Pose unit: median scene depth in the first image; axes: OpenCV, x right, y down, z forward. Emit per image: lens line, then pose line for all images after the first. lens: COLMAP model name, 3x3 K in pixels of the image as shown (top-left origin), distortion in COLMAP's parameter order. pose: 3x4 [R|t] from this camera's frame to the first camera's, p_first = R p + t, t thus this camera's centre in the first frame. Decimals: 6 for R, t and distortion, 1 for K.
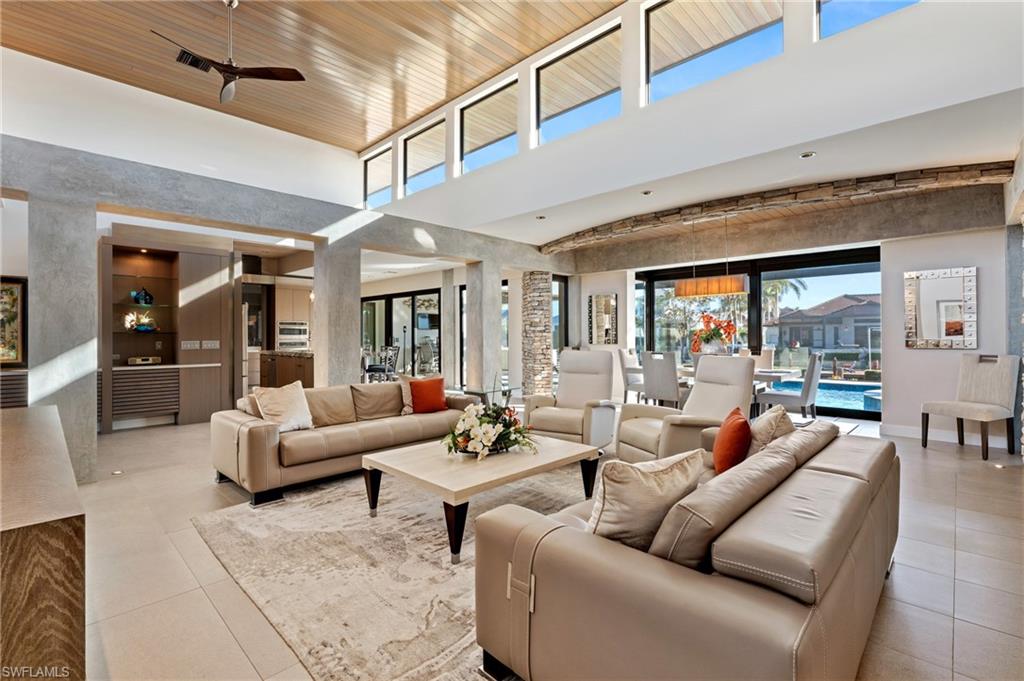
lens RADIAL K [[459.0, 0, 504.3], [0, 459.0, 333.3], [0, 0, 1]] dist [-0.003030, 0.000292]
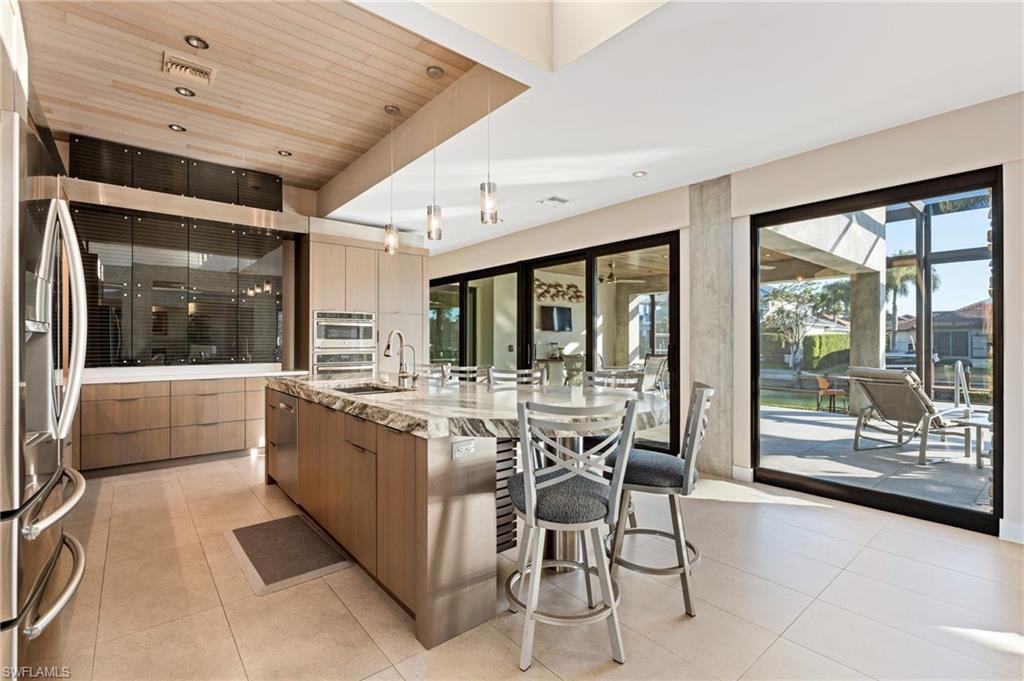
lens RADIAL K [[459.0, 0, 511.5], [0, 459.0, 337.3], [0, 0, 1]] dist [-0.003030, 0.000292]
pose [[0.993497, 0.007074, -0.113638, -0.224701], [-0.006836, 0.999974, 0.002482, -0.000882], [0.113652, -0.001689, 0.993519, 0.524624]]
